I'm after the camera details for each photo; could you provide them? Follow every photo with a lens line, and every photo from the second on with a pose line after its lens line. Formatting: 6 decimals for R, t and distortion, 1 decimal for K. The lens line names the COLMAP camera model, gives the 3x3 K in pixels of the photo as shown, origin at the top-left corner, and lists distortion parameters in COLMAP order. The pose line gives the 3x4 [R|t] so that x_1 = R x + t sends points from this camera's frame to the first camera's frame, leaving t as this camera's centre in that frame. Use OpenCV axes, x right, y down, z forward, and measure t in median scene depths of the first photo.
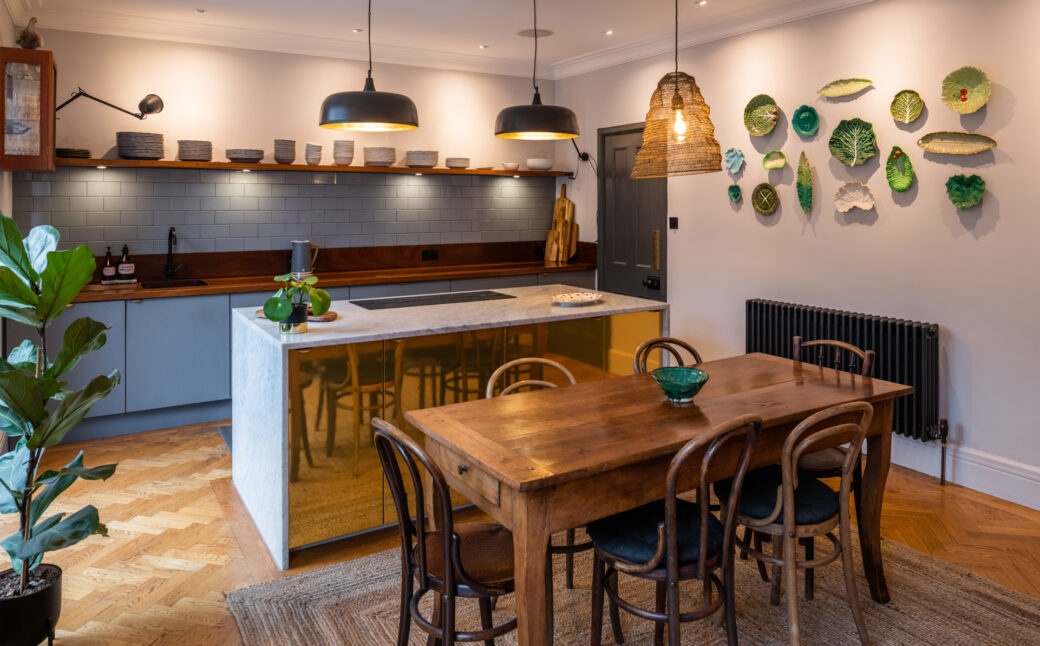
lens RADIAL K [[715.5, 0, 520.0], [0, 715.5, 205.8], [0, 0, 1]] dist [-0.011067, -0.007094]
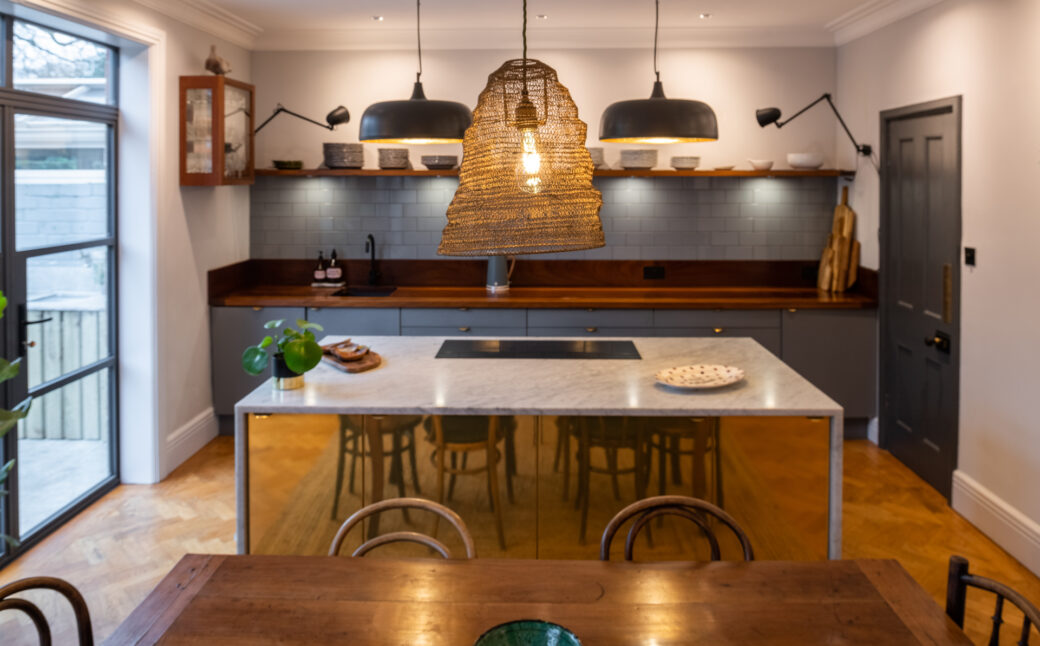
lens RADIAL K [[718.3, 0, 520.4], [0, 718.3, 191.6], [0, 0, 1]] dist [-0.009780, -0.008260]
pose [[0.838876, 0.010018, -0.544231, 0.271931], [-0.003304, 0.999906, 0.013314, -0.050307], [0.544313, -0.009371, 0.838830, 0.289768]]
